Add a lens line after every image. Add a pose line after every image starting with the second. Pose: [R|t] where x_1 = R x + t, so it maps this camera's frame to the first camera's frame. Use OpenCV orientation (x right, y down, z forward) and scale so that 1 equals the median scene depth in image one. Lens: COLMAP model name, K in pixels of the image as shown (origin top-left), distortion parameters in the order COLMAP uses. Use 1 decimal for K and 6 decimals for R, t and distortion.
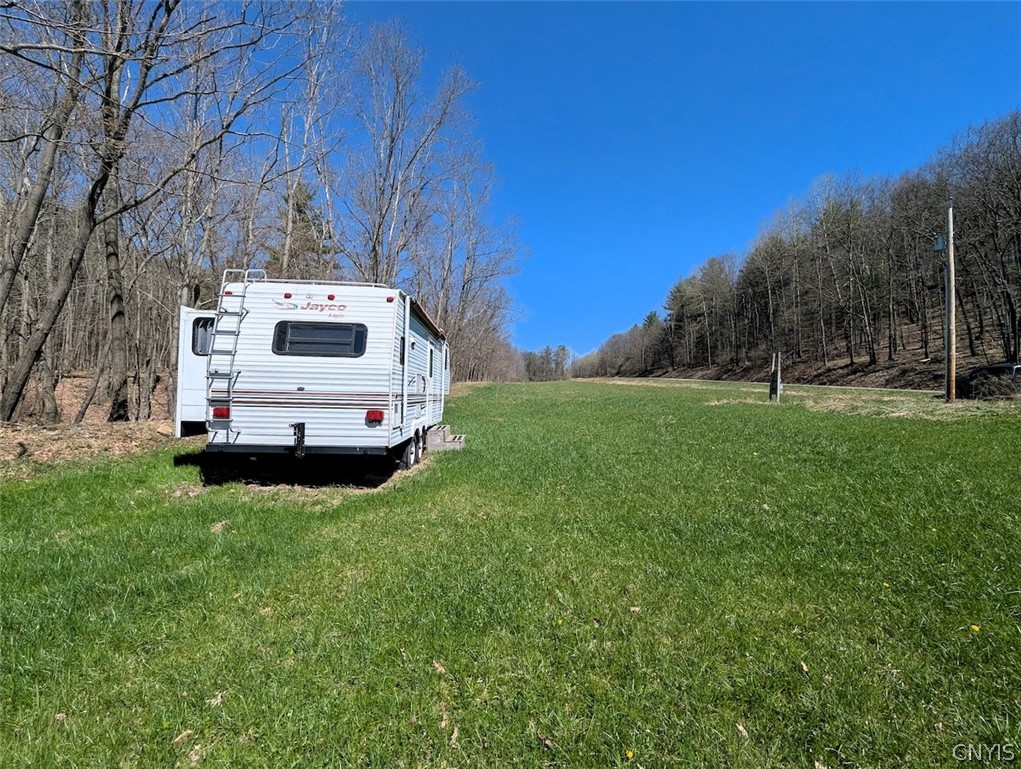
lens RADIAL K [[416.1, 0, 512.2], [0, 416.1, 390.6], [0, 0, 1]] dist [-0.000369, -0.000019]
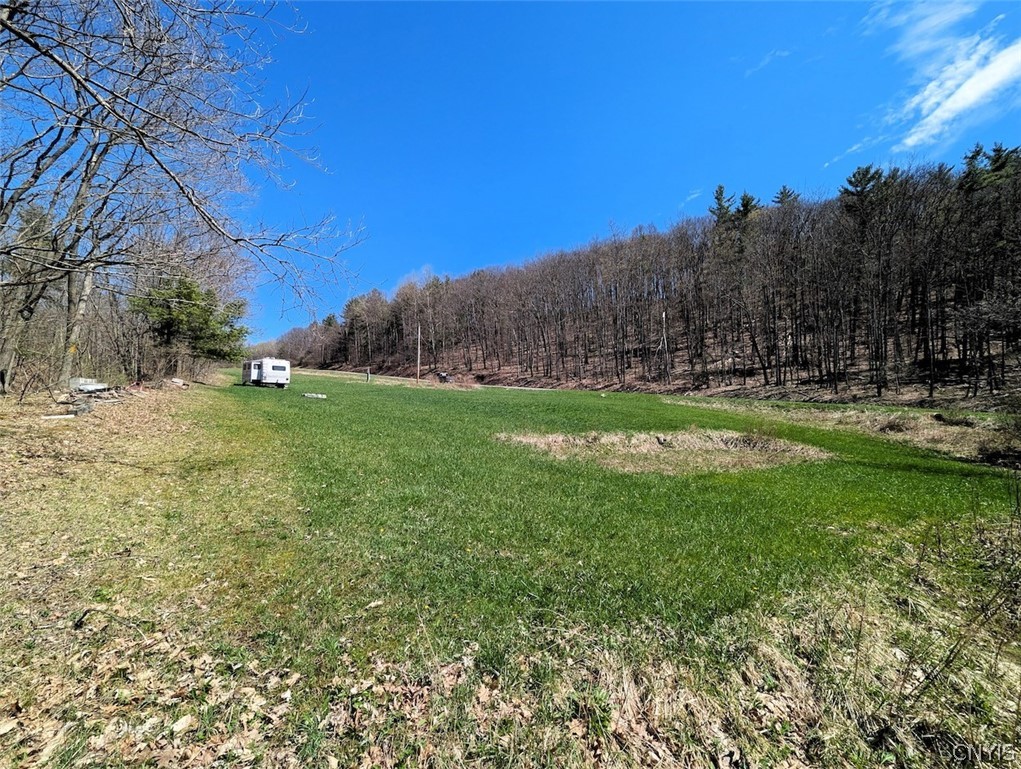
lens RADIAL K [[416.1, 0, 512.2], [0, 416.1, 390.6], [0, 0, 1]] dist [-0.000369, -0.000019]
pose [[0.741731, 0.010148, 0.670621, -0.184136], [-0.024119, 0.999642, 0.011549, 0.006733], [-0.670264, -0.024741, 0.741710, -0.568505]]
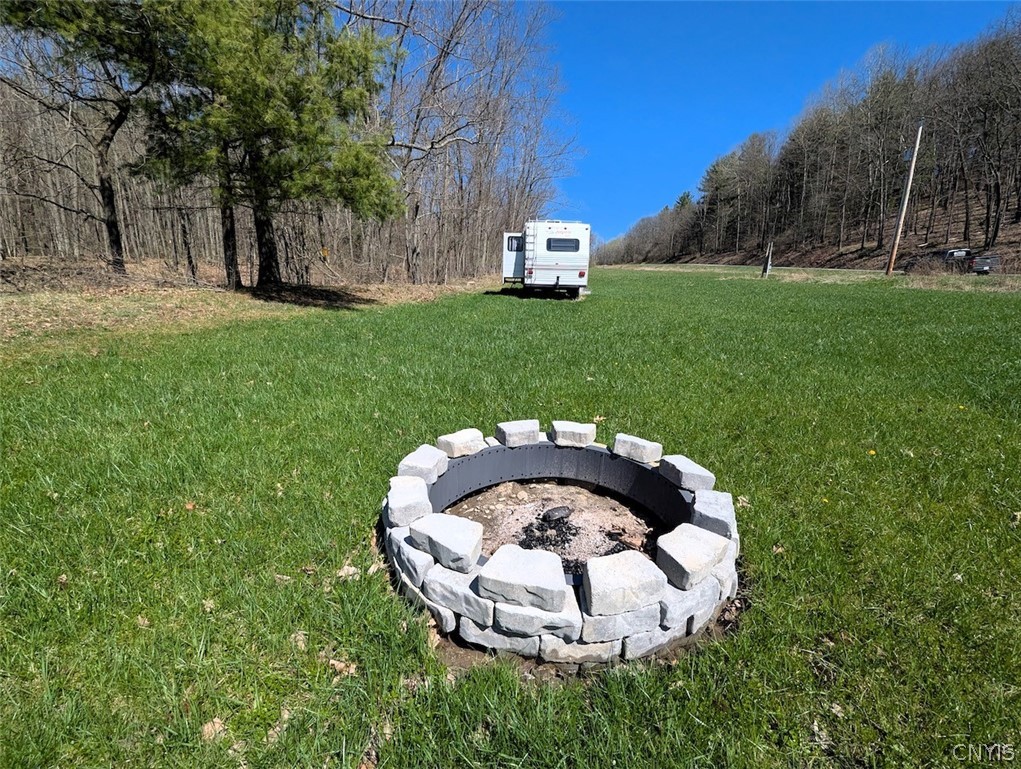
lens RADIAL K [[416.1, 0, 512.2], [0, 416.1, 390.6], [0, 0, 1]] dist [-0.000369, -0.000019]
pose [[0.999136, 0.005073, -0.041250, -0.054484], [0.005715, 0.966323, 0.257269, 0.007852], [0.041166, -0.257283, 0.965459, -0.154515]]
